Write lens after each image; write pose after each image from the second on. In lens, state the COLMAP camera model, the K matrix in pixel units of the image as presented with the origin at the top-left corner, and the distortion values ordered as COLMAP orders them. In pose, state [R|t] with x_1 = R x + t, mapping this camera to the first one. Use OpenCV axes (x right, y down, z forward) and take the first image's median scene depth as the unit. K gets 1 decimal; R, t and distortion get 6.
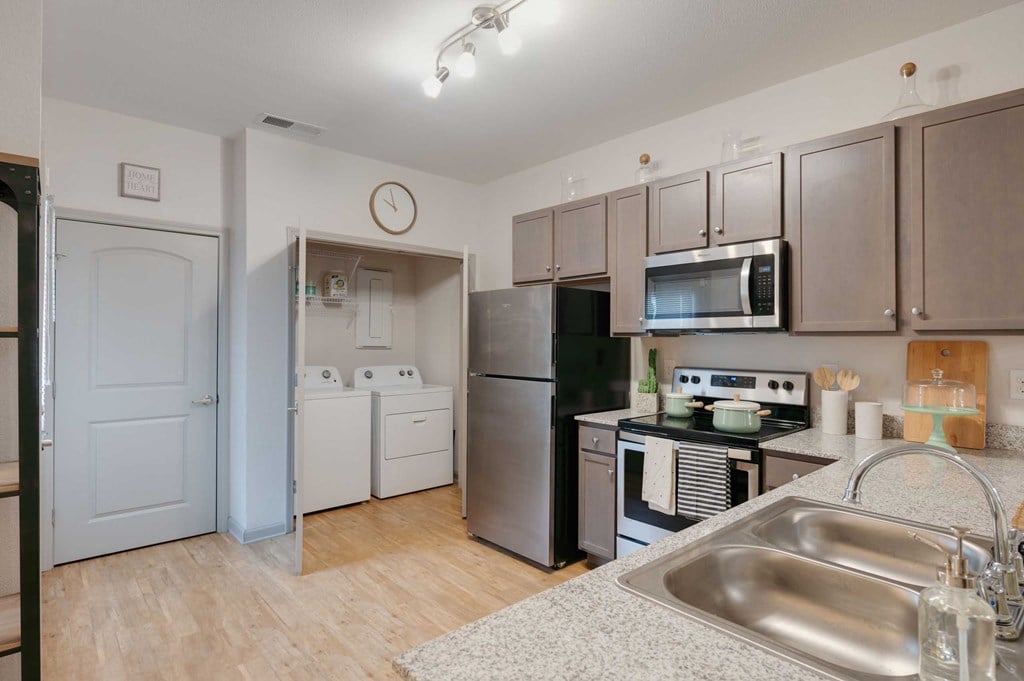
lens RADIAL K [[532.4, 0, 512.0], [0, 532.4, 340.5], [0, 0, 1]] dist [0.000256, 0.000040]
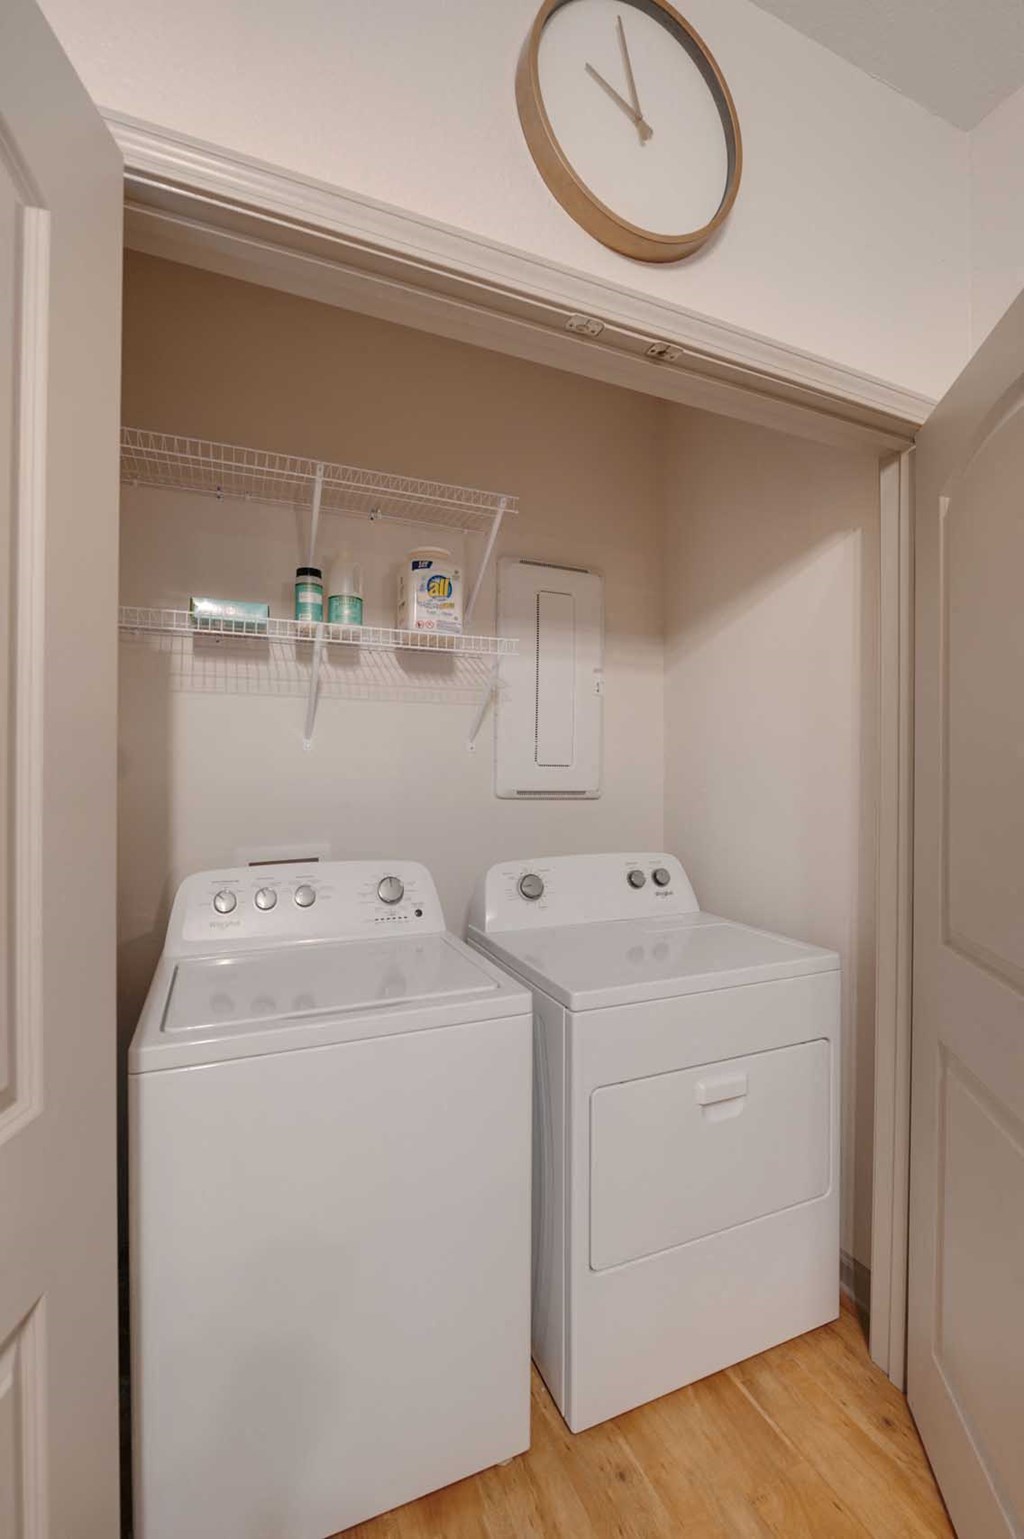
lens RADIAL K [[656.8, 0, 512.0], [0, 656.8, 769.5], [0, 0, 1]] dist [-0.001332, -0.000093]
pose [[0.948926, -0.003206, -0.315482, -0.157896], [0.002163, 0.999991, -0.003657, -0.001660], [0.315491, 0.002788, 0.948924, 0.628235]]
